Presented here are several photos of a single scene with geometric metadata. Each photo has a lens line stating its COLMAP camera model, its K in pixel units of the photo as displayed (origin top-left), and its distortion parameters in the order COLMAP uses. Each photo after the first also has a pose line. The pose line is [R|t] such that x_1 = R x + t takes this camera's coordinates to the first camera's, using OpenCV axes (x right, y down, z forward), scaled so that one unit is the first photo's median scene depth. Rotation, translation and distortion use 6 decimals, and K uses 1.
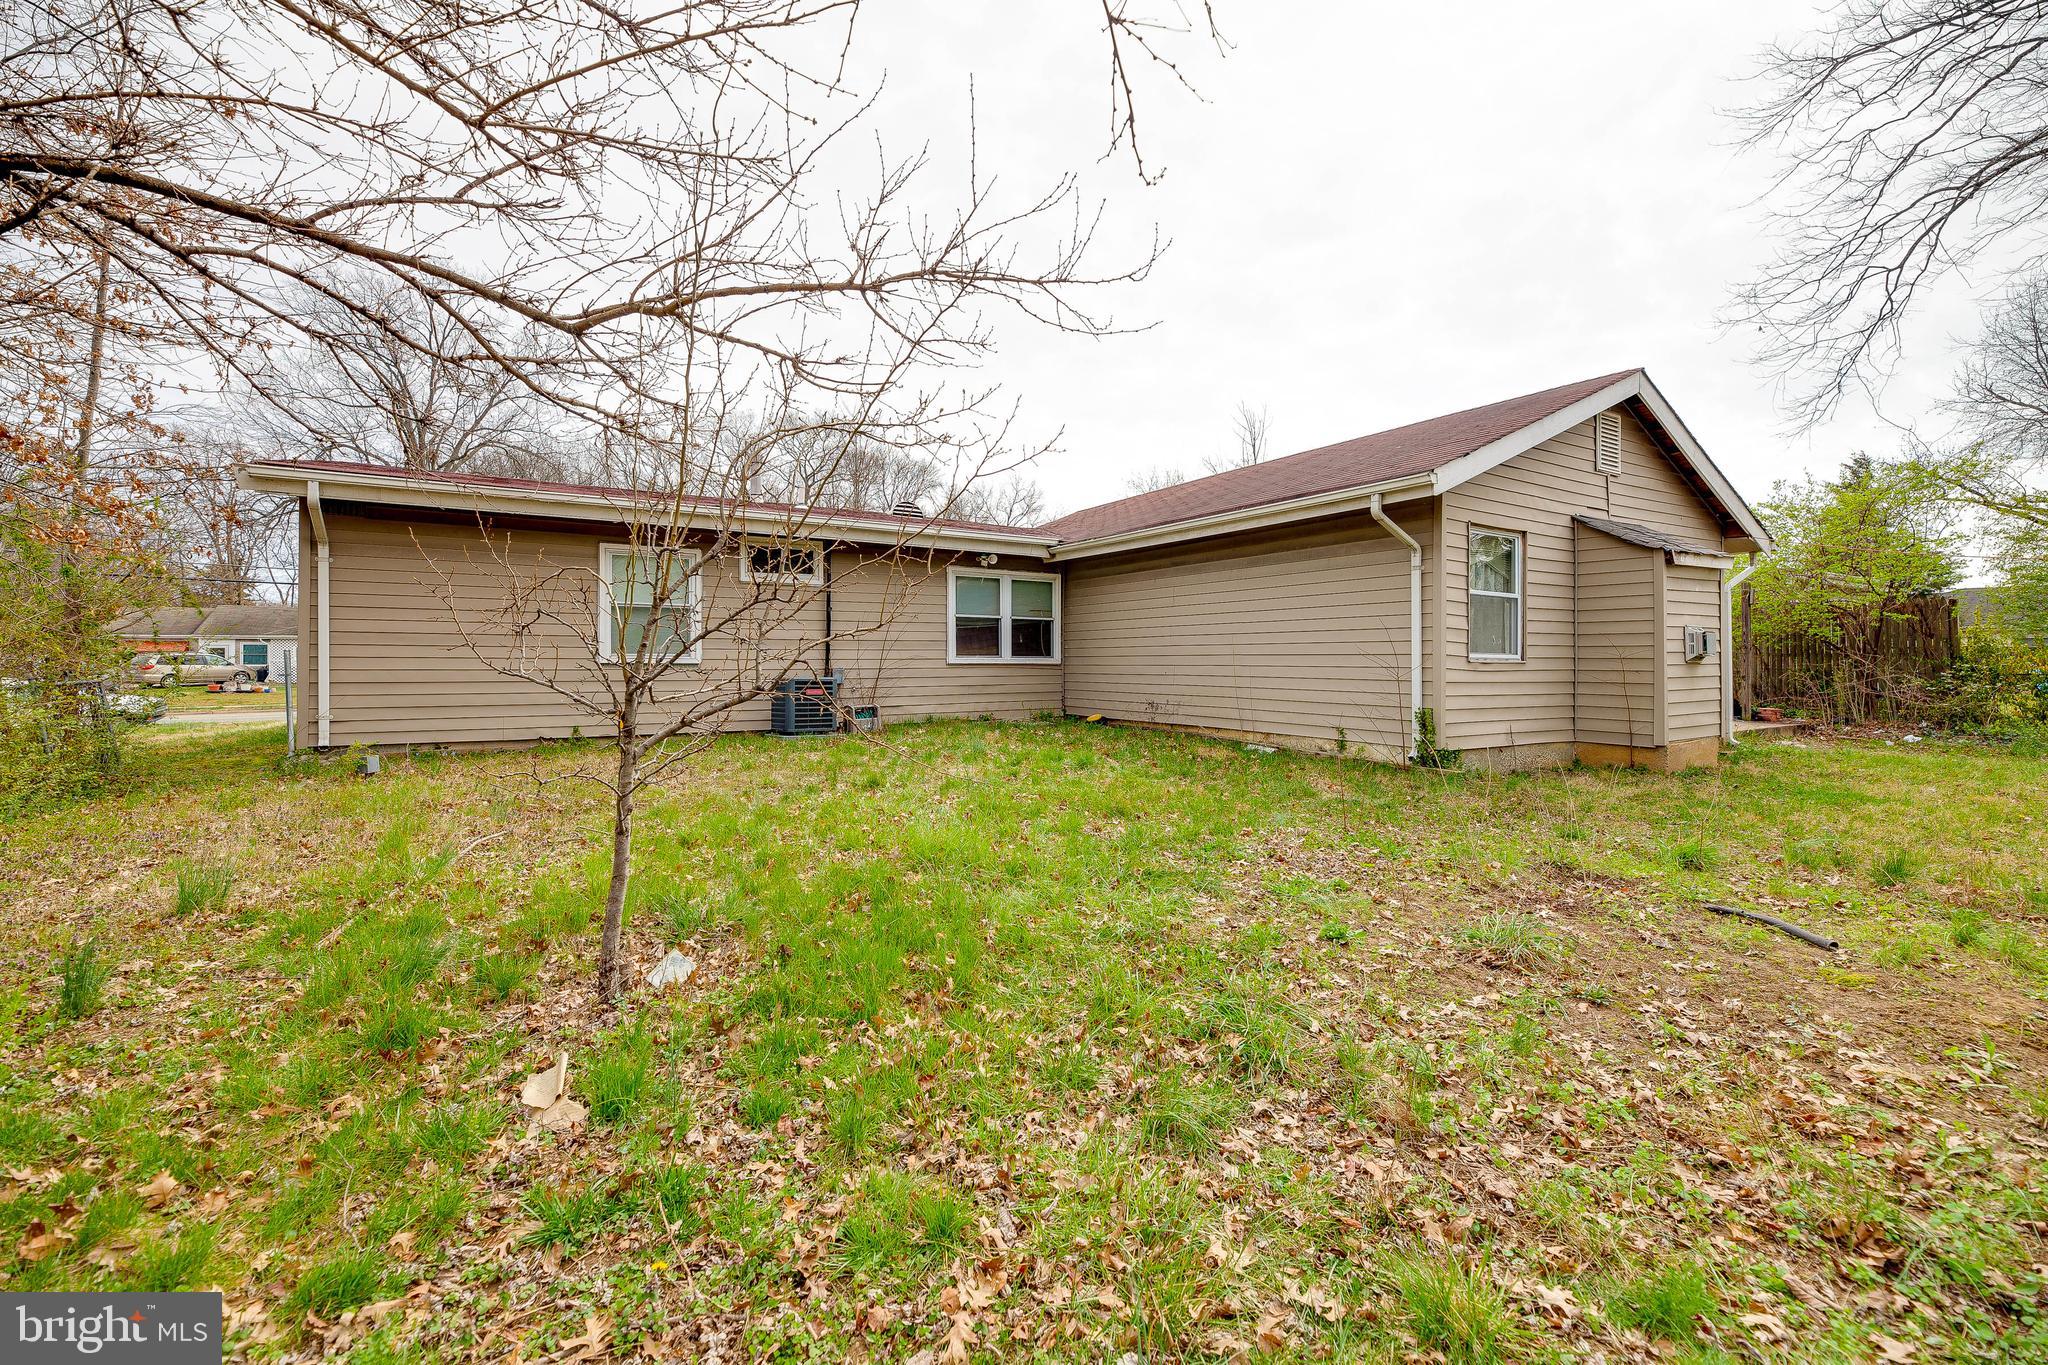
lens RADIAL K [[933.1, 0, 1026.4], [0, 933.1, 658.8], [0, 0, 1]] dist [0.001541, 0.000828]
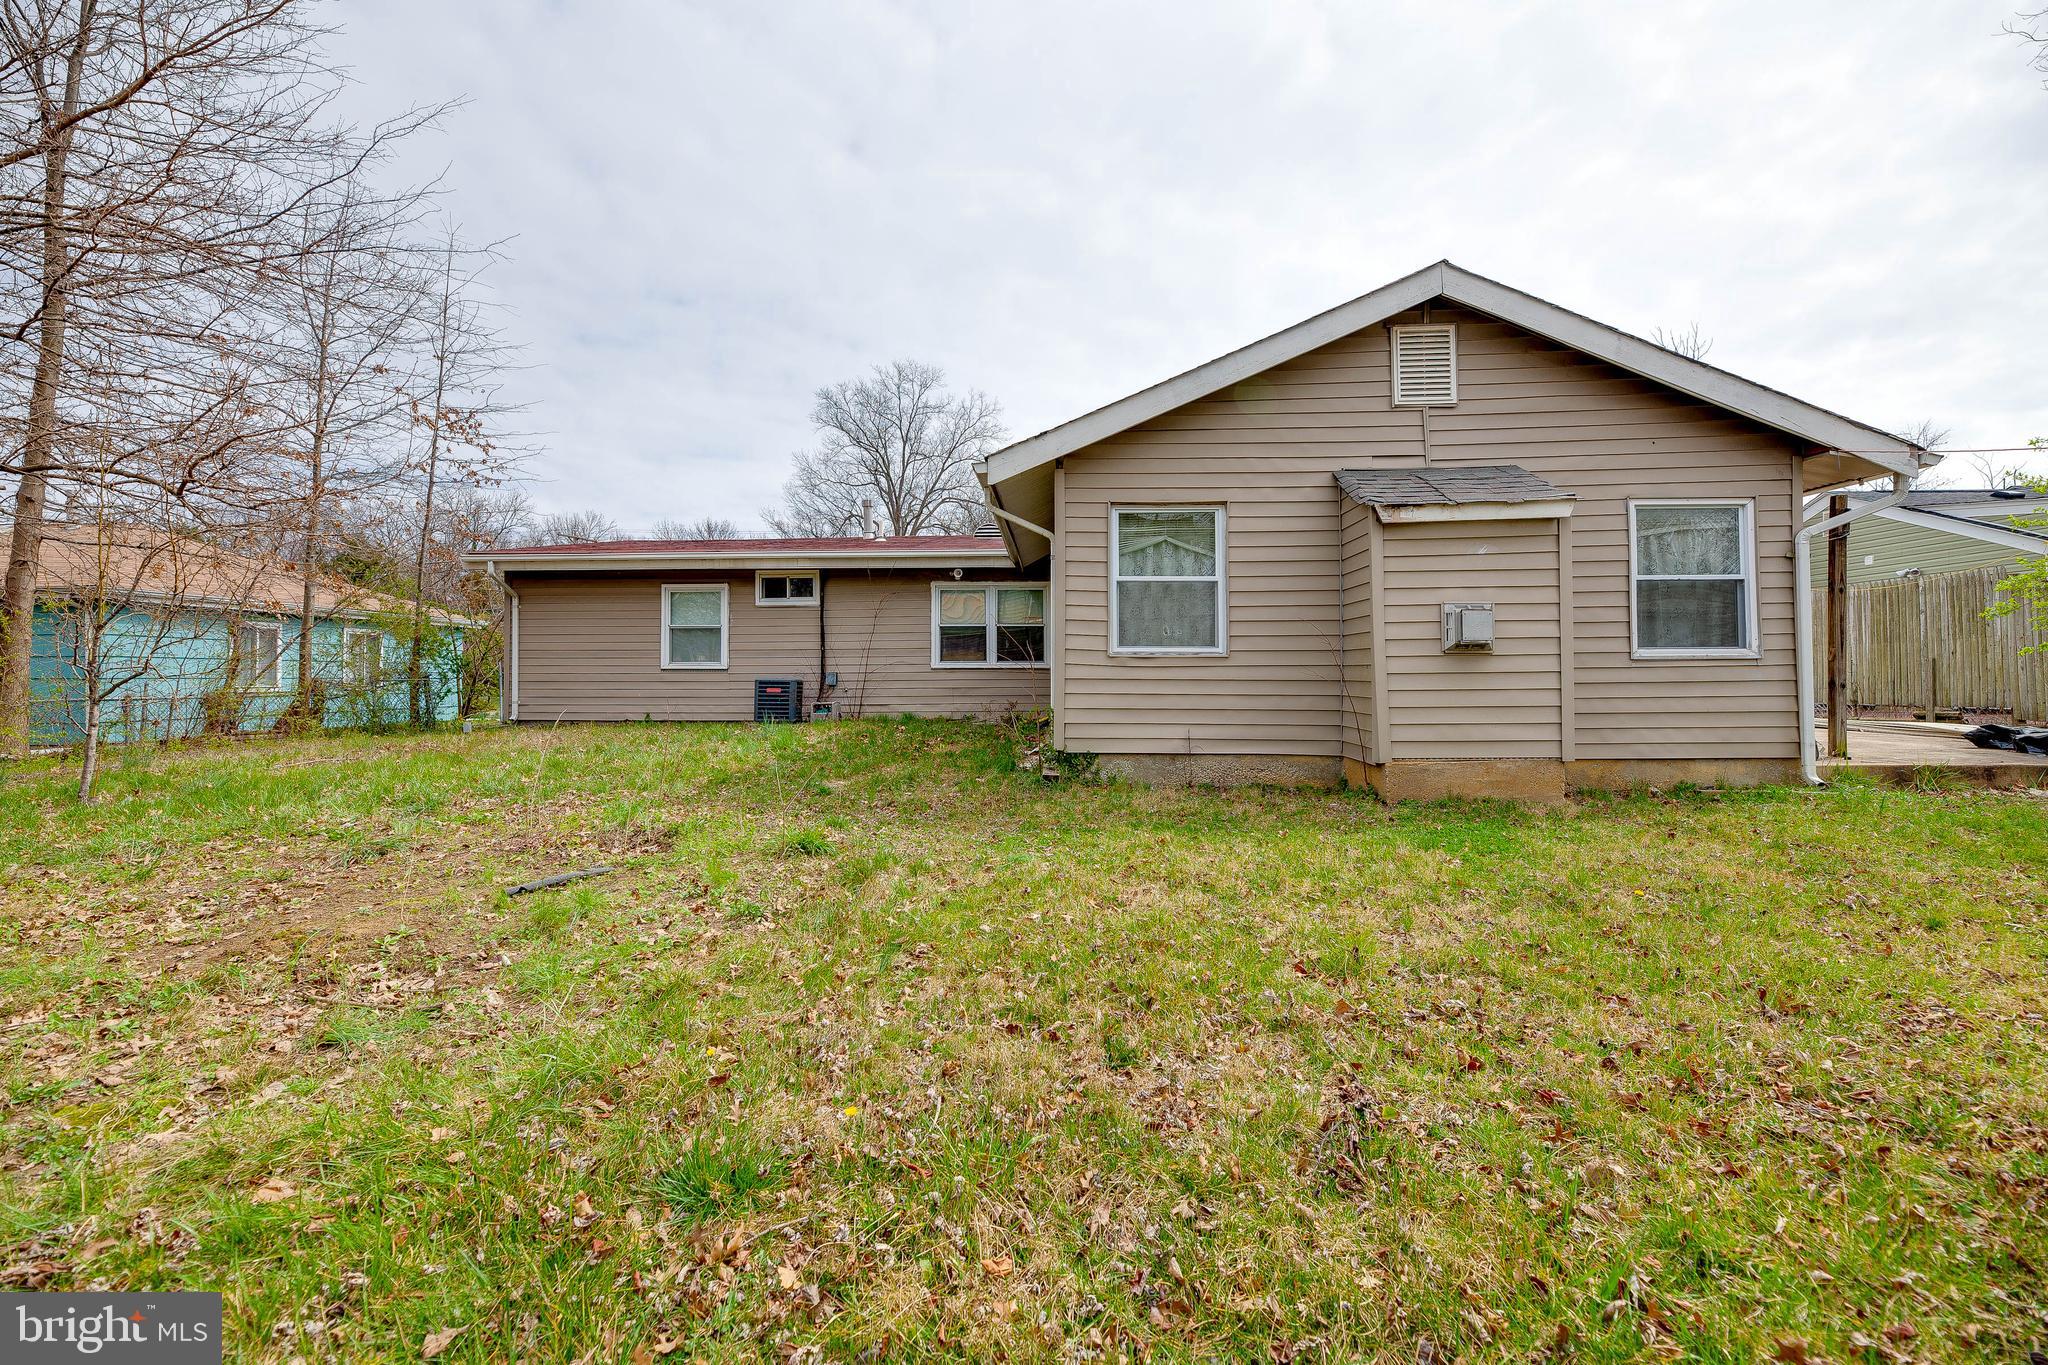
lens RADIAL K [[945.6, 0, 1028.0], [0, 945.6, 654.8], [0, 0, 1]] dist [-0.000572, -0.000421]
pose [[0.787709, -0.018819, -0.615760, 0.777672], [0.005165, 0.999700, -0.023947, 0.018489], [0.616026, 0.015683, 0.787570, 0.188113]]
